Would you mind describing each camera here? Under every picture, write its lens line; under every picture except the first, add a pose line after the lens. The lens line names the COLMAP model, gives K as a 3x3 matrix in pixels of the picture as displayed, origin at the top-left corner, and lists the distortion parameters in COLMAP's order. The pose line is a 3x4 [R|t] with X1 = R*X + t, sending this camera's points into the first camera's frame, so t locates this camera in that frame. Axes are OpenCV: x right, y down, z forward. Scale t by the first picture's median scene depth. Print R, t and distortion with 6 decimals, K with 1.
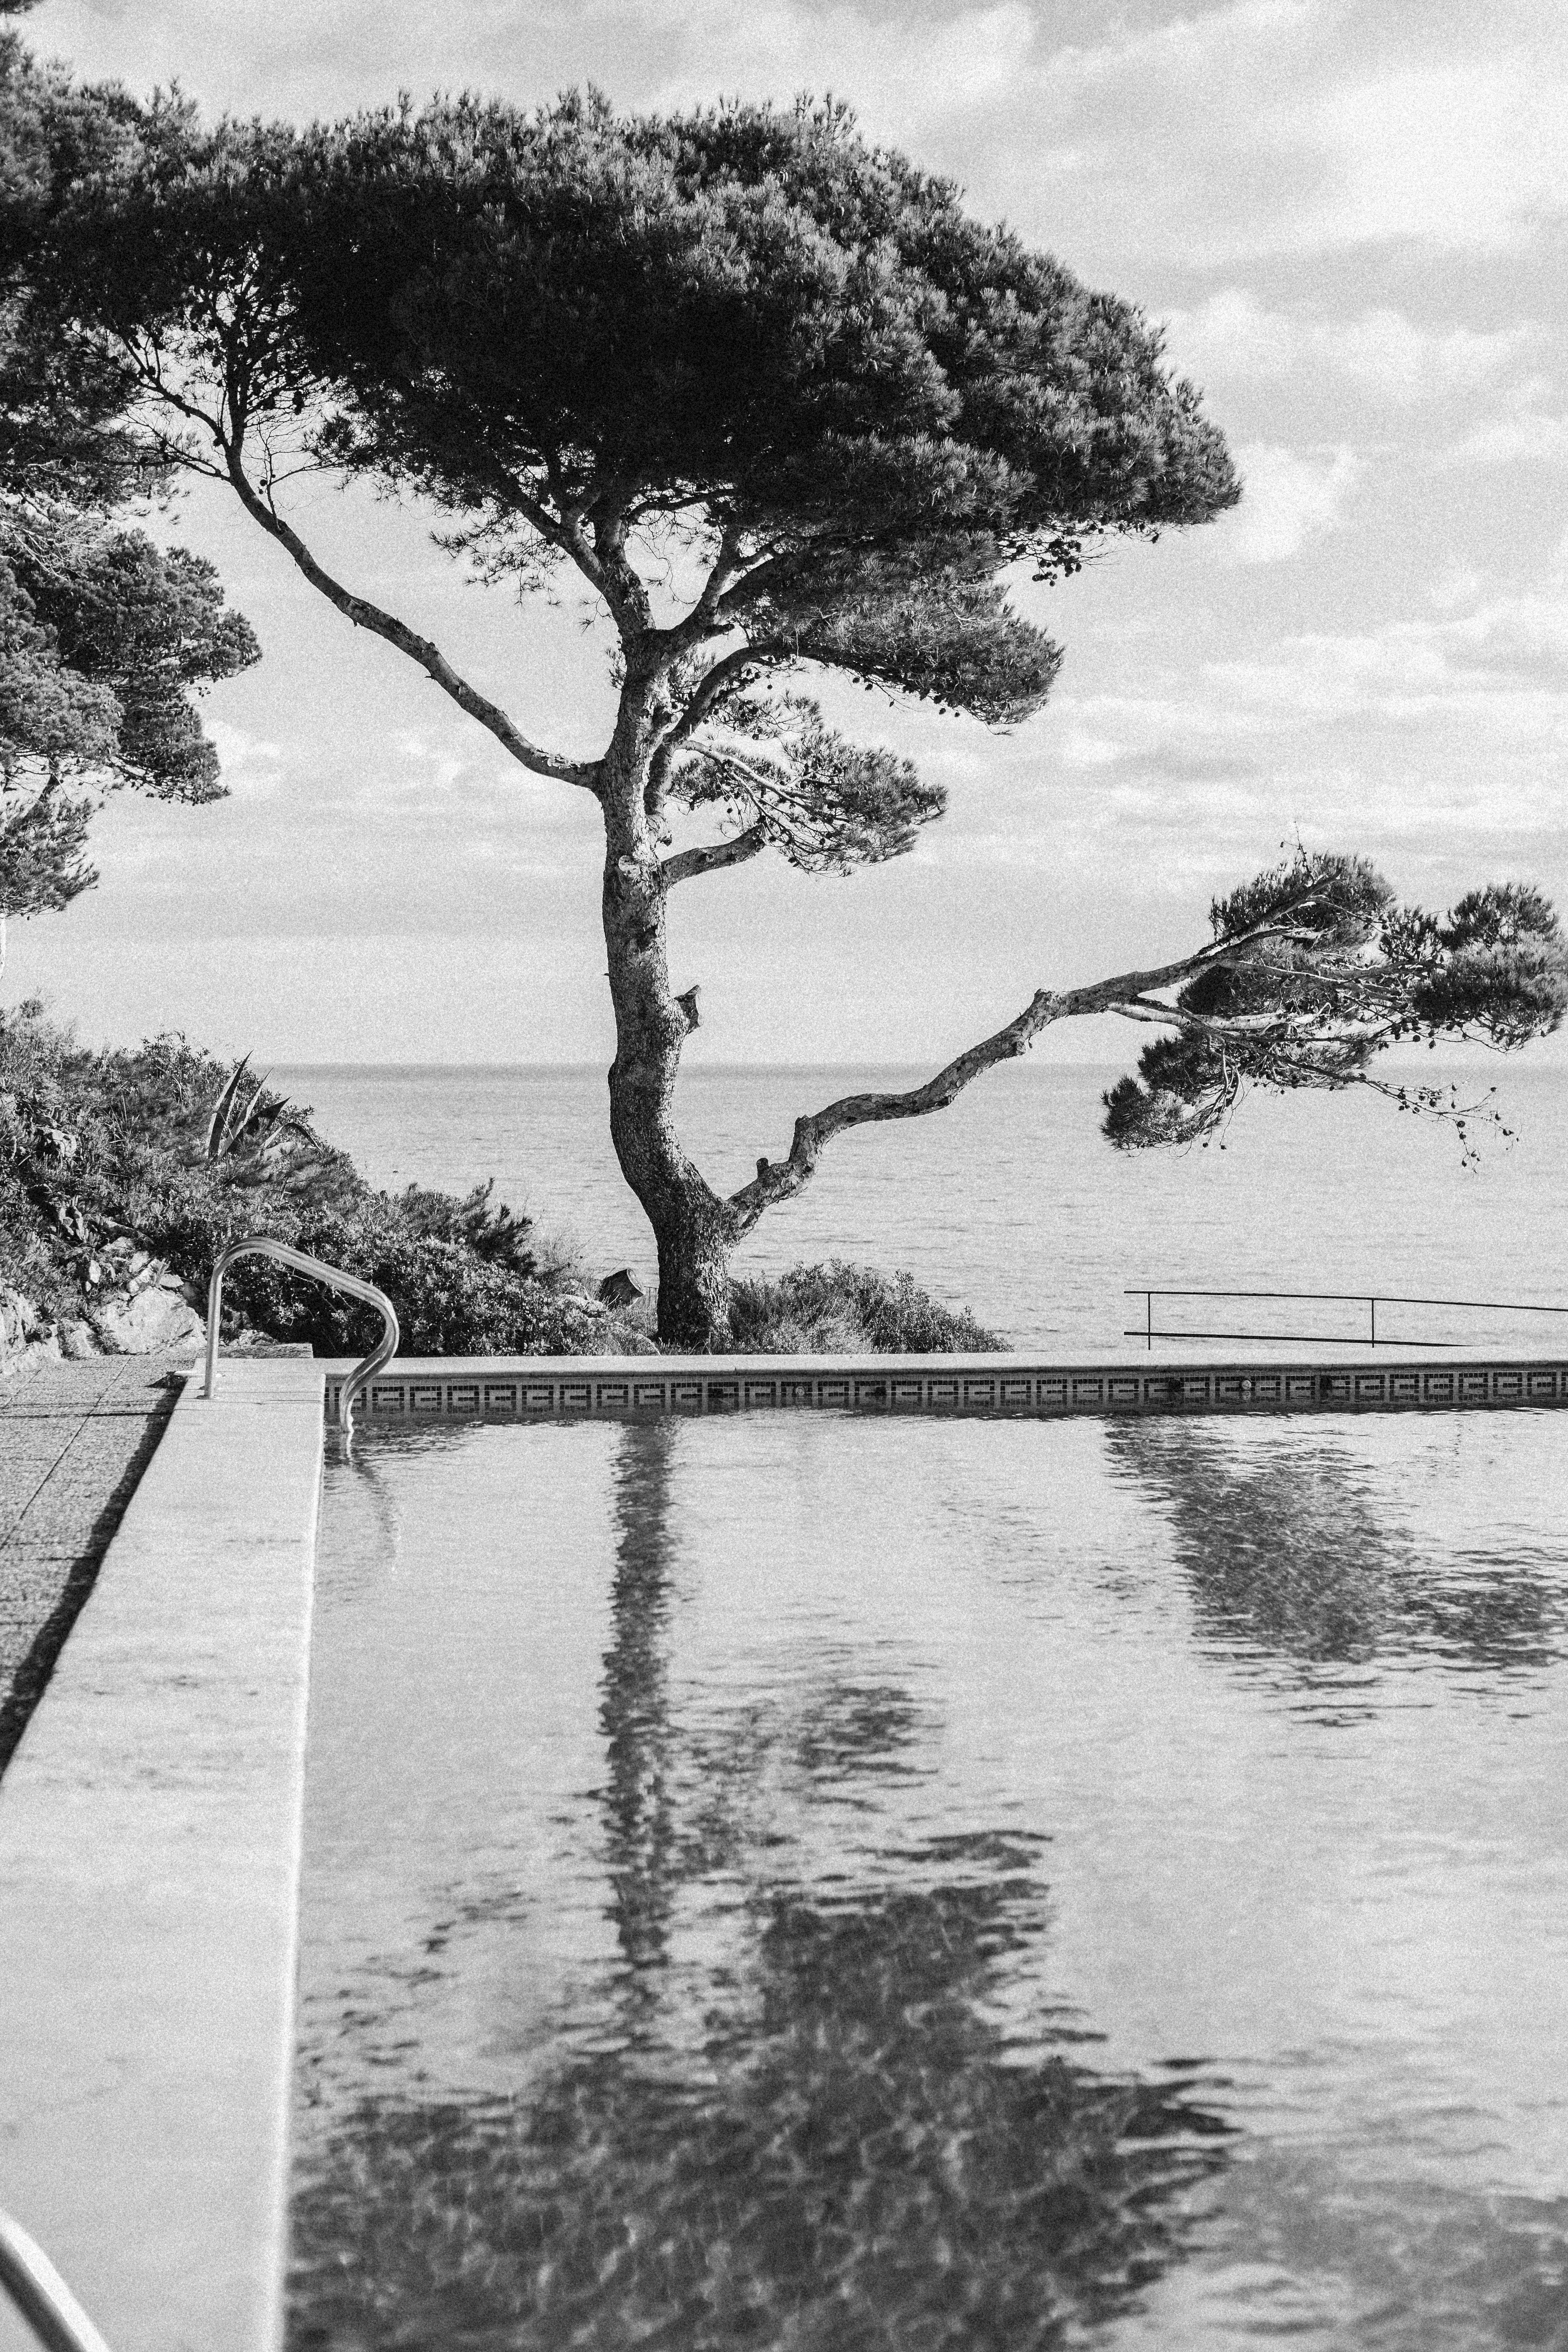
lens RADIAL K [[2405.6, 0, 783.2], [0, 2405.6, 1238.9], [0, 0, 1]] dist [-0.113538, 0.010346]
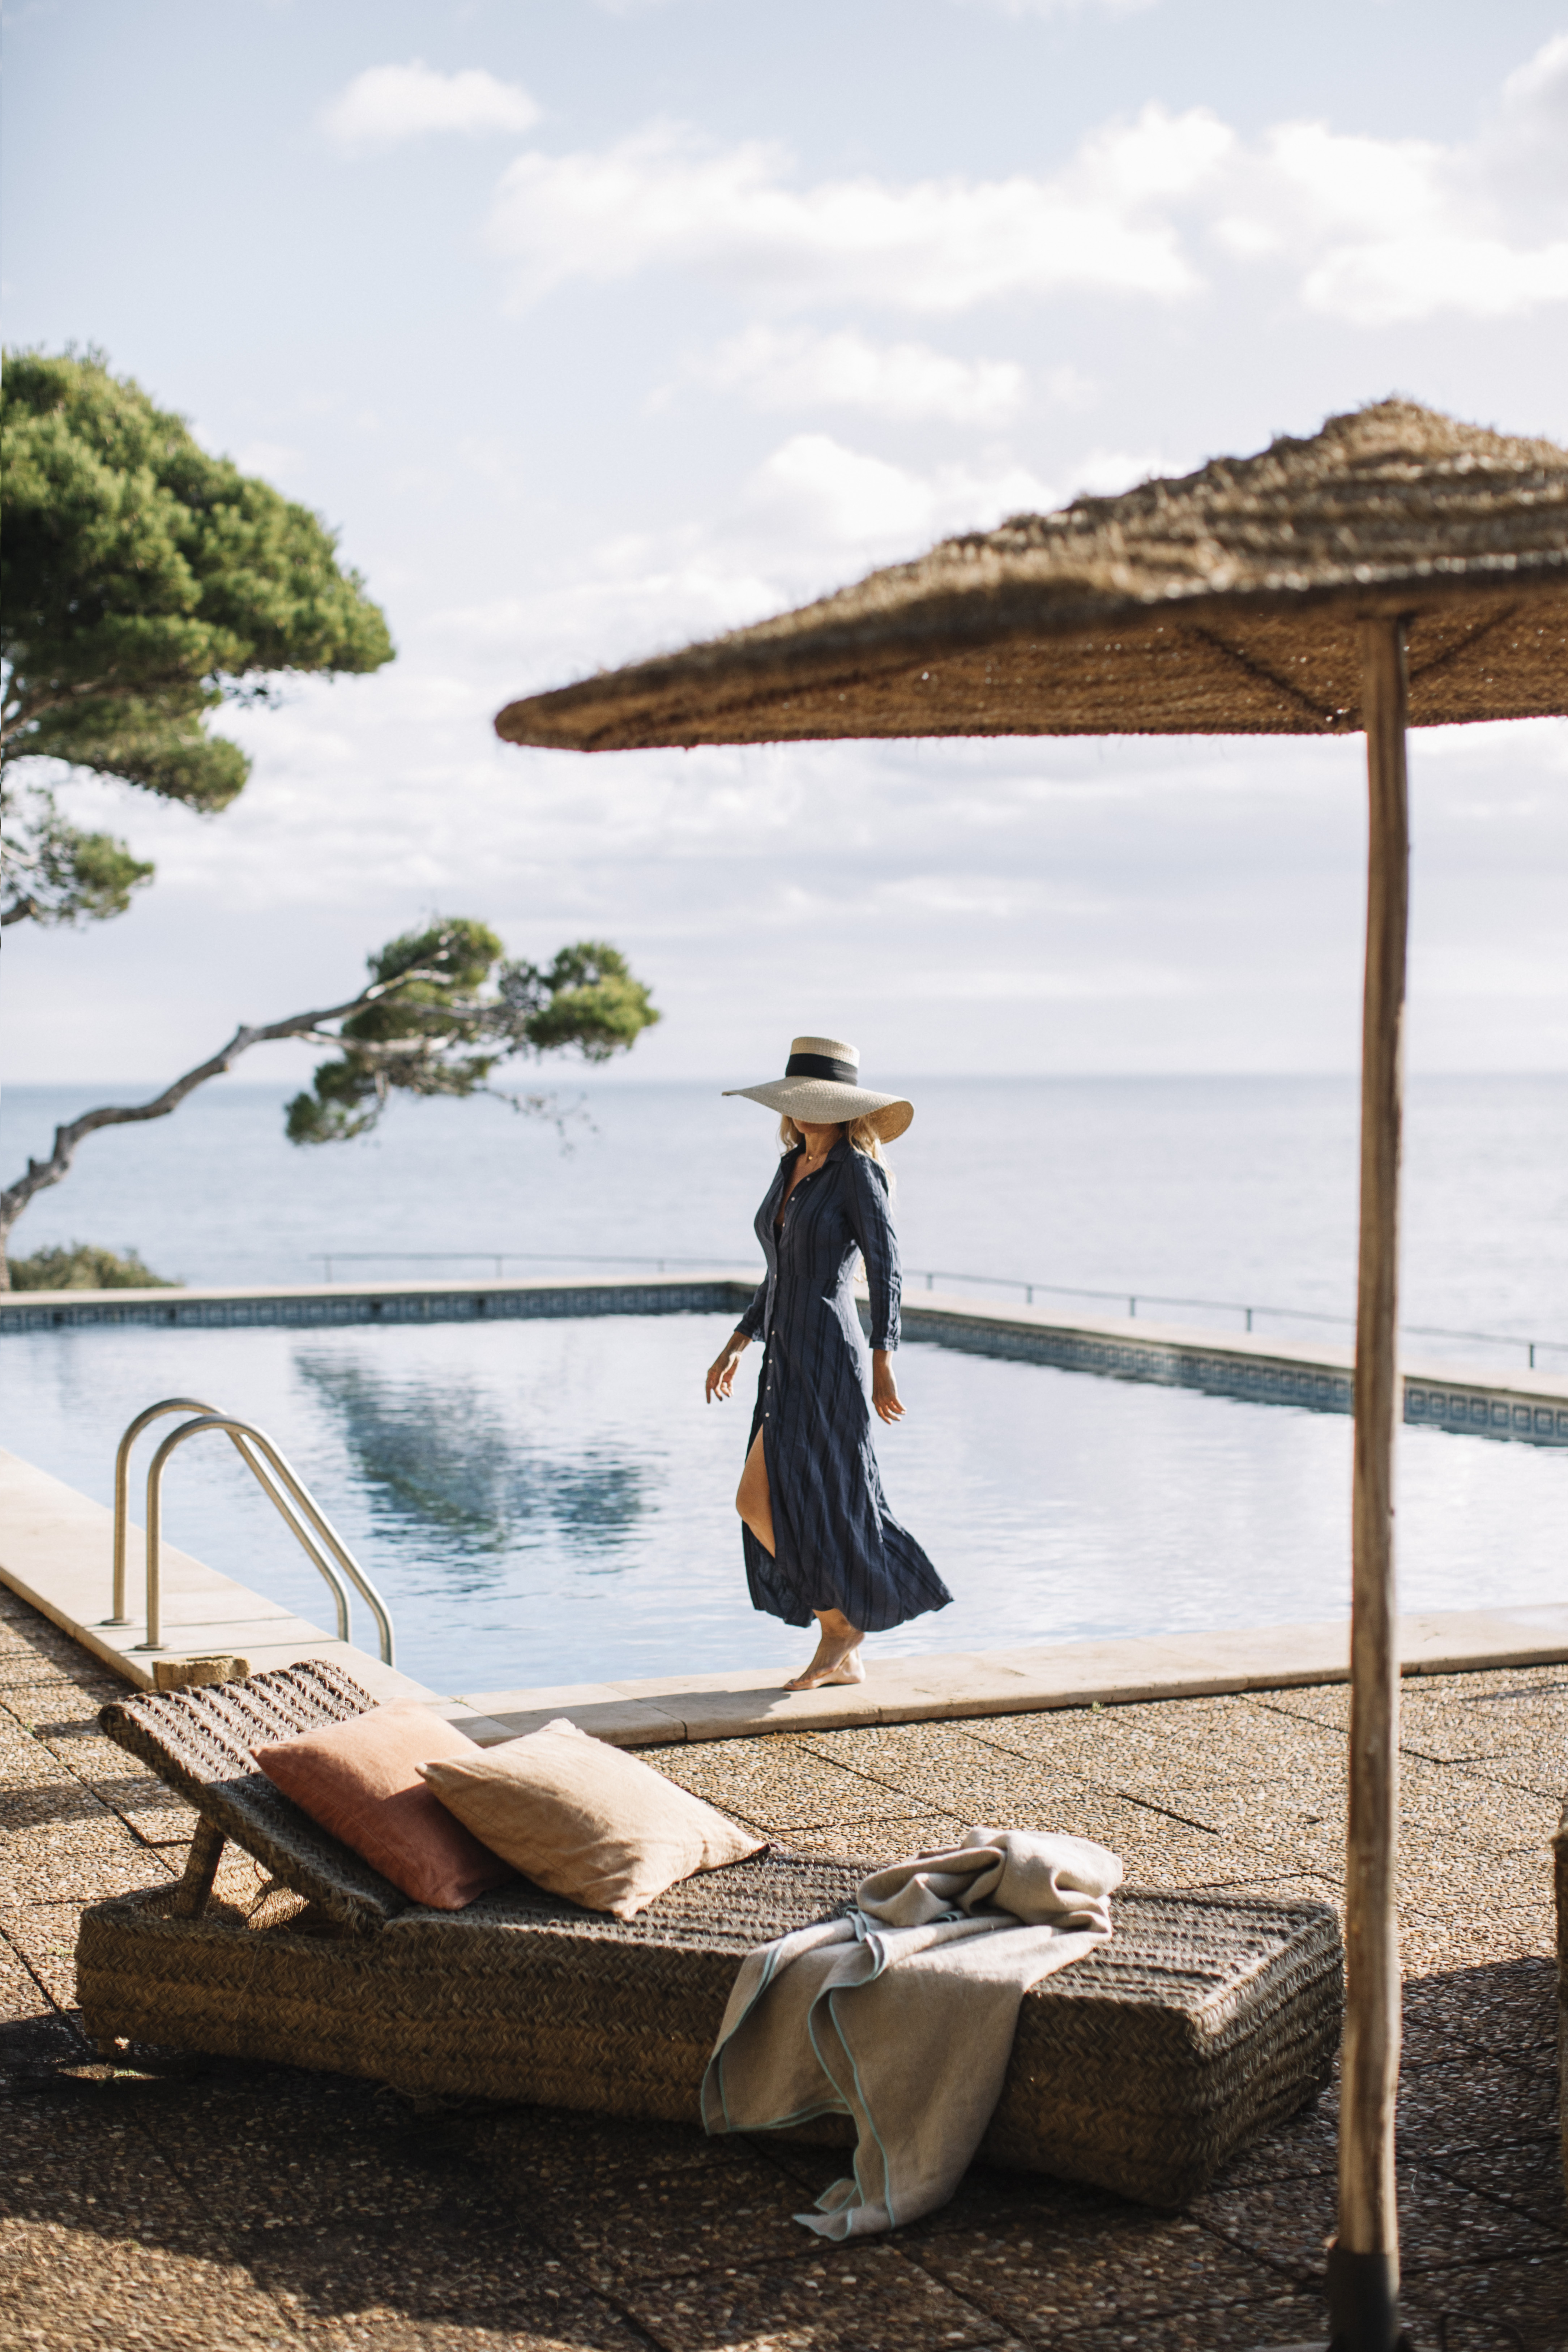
lens RADIAL K [[2405.4, 0, 783.2], [0, 2405.4, 1238.9], [0, 0, 1]] dist [-0.113538, 0.010346]
pose [[0.928687, -0.030738, 0.369589, -0.103944], [0.033805, 0.999427, -0.001823, 0.025076], [-0.369321, 0.014187, 0.929194, -0.306178]]
